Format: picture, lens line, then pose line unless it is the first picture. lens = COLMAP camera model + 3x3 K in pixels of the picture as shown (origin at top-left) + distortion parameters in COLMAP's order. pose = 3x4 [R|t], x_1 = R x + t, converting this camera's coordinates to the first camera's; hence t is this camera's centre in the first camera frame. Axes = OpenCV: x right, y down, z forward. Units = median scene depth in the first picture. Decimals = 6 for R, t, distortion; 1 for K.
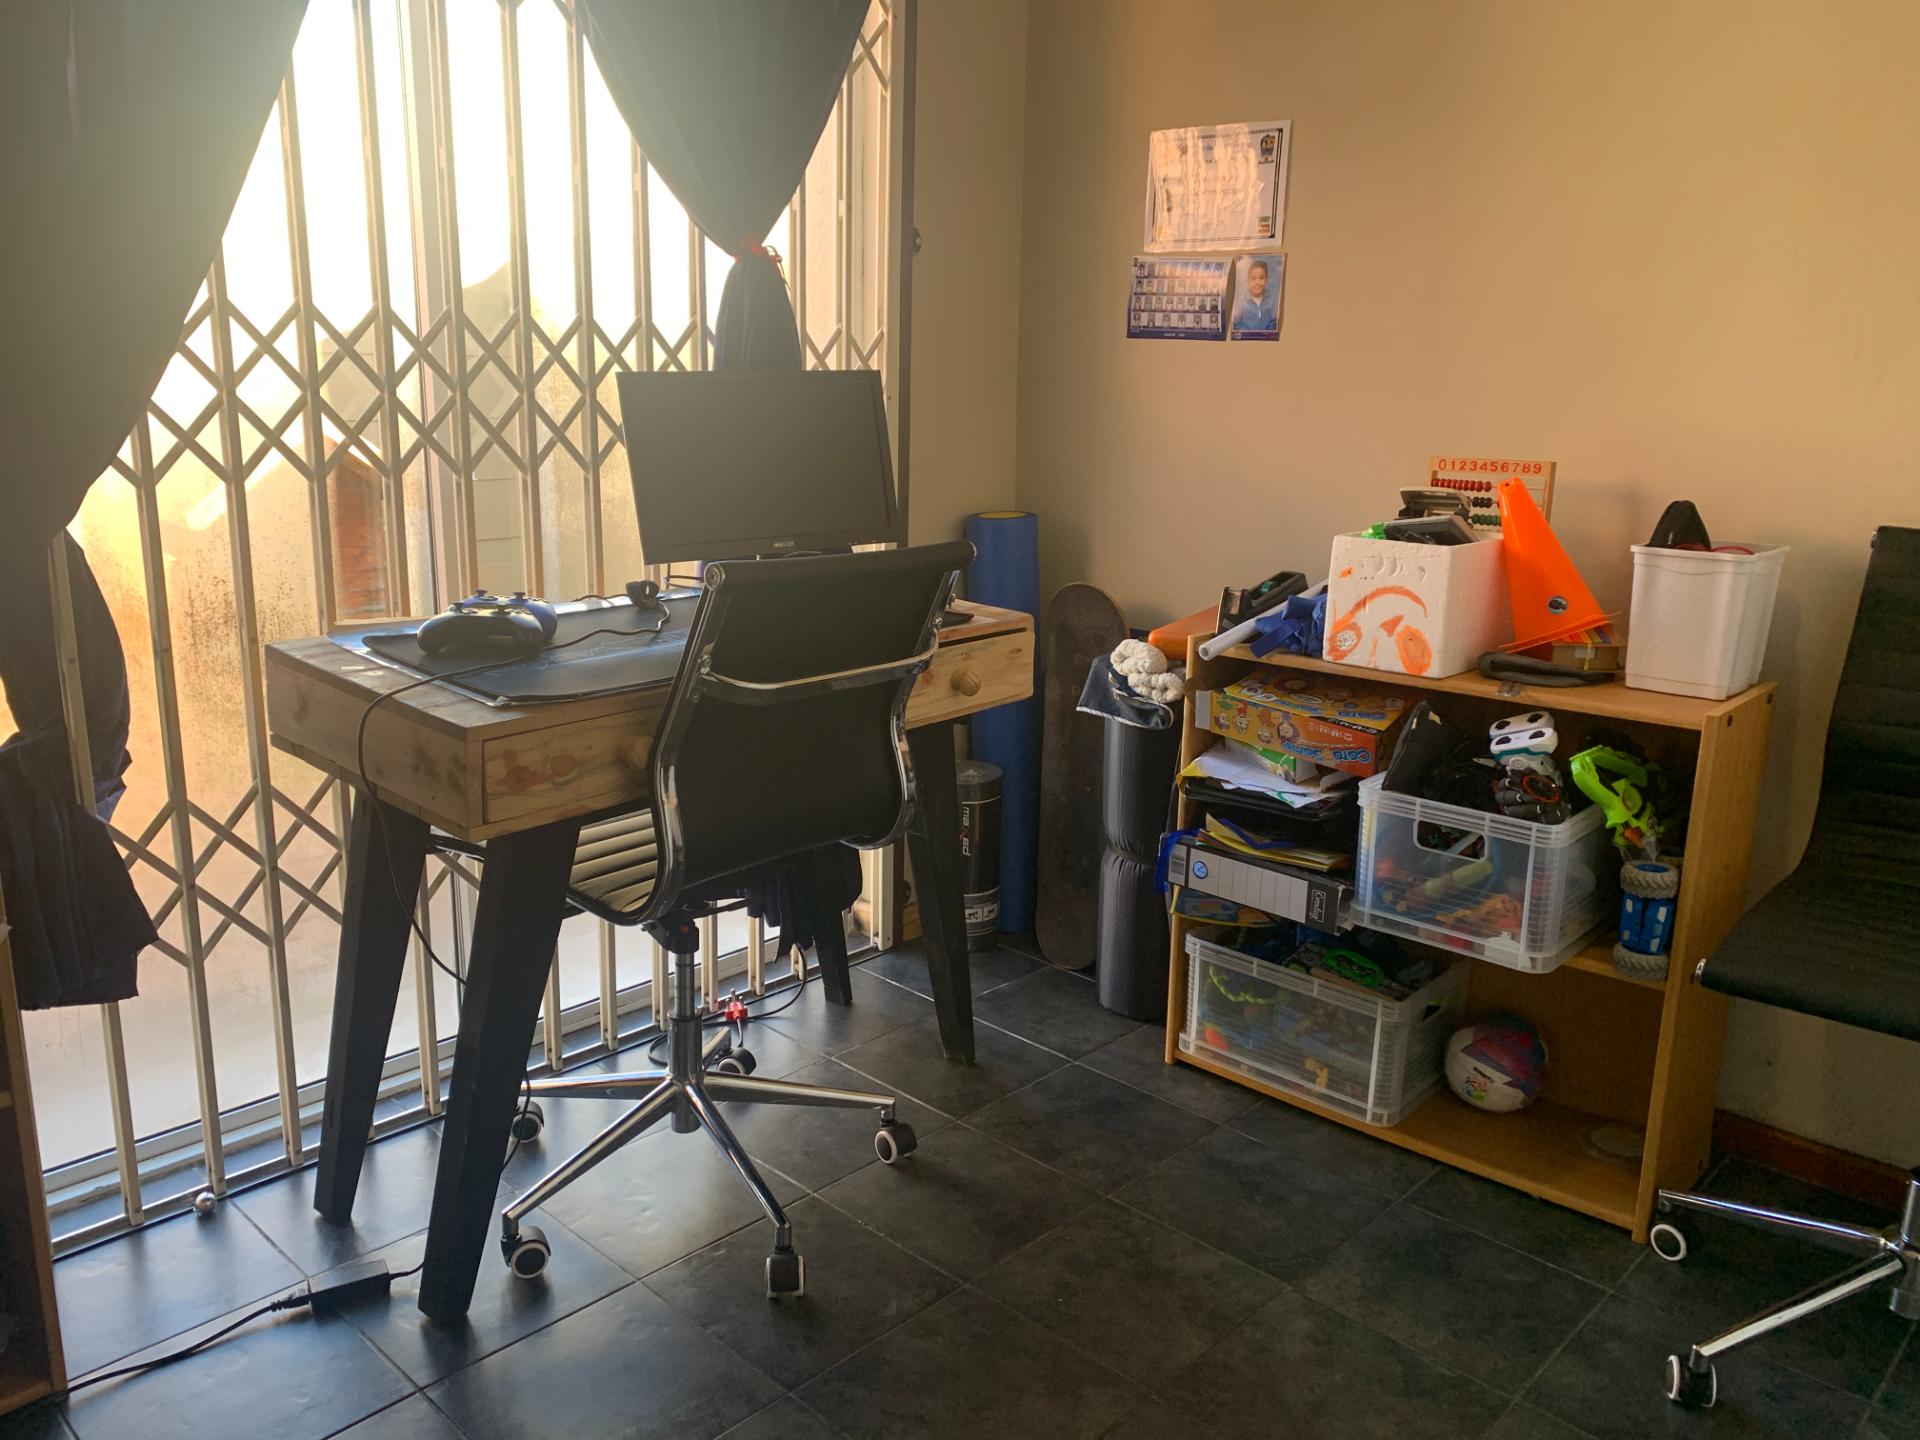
lens RADIAL K [[1466.6, 0, 952.1], [0, 1466.6, 712.6], [0, 0, 1]] dist [0.052388, -0.055322]
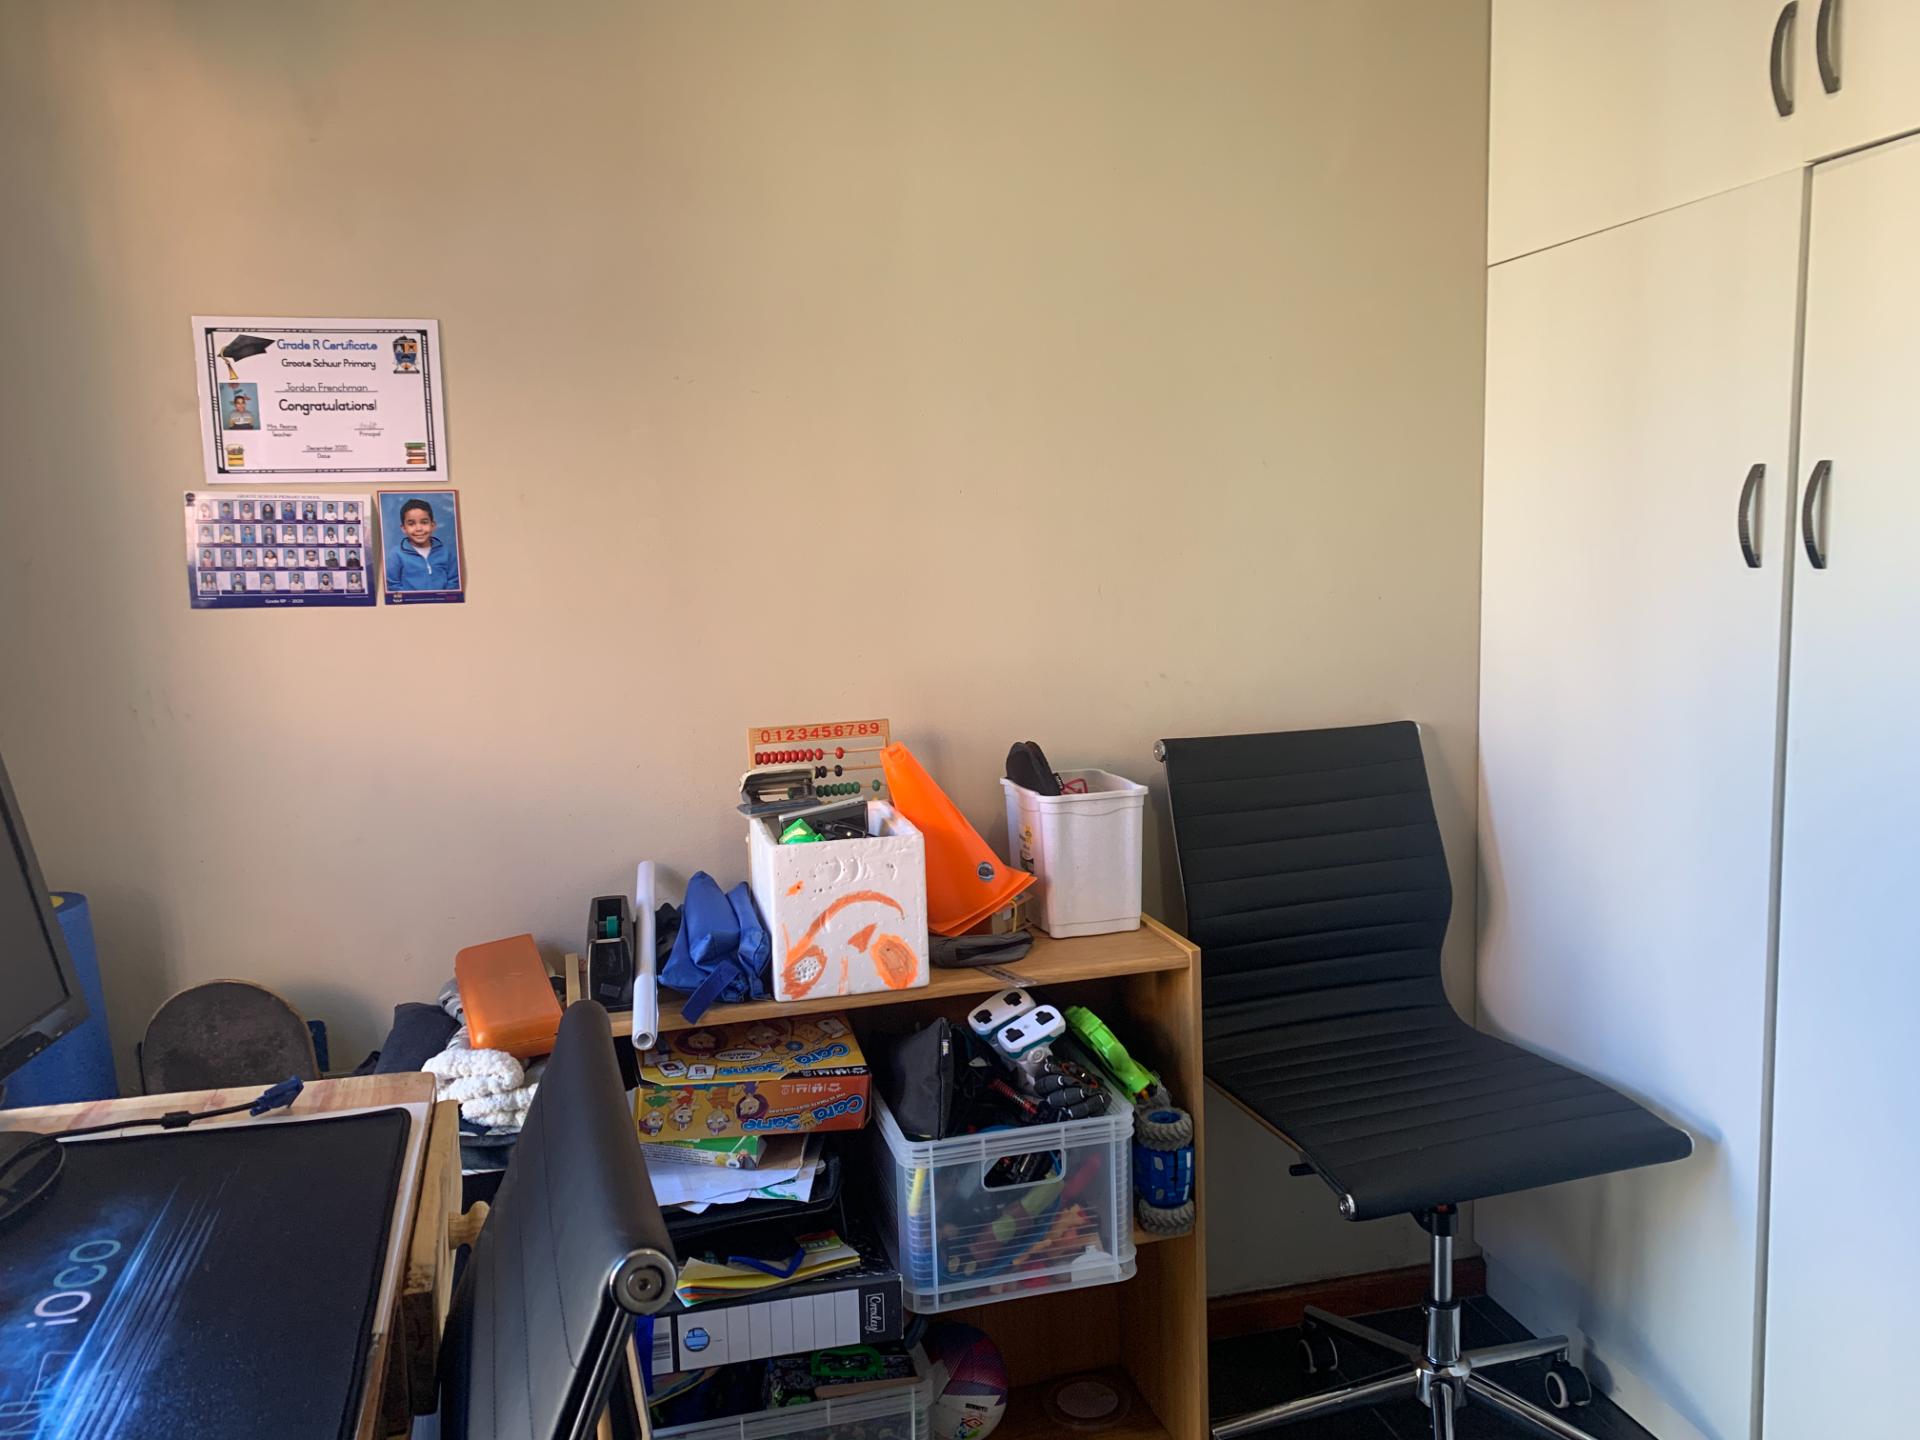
lens RADIAL K [[1466.6, 0, 958.1], [0, 1466.6, 732.0], [0, 0, 1]] dist [0.052388, -0.055322]
pose [[0.552852, -0.141762, 0.821132, -0.318487], [0.236105, 0.971688, 0.008790, -0.160675], [-0.799130, 0.189014, 0.570670, 0.453776]]
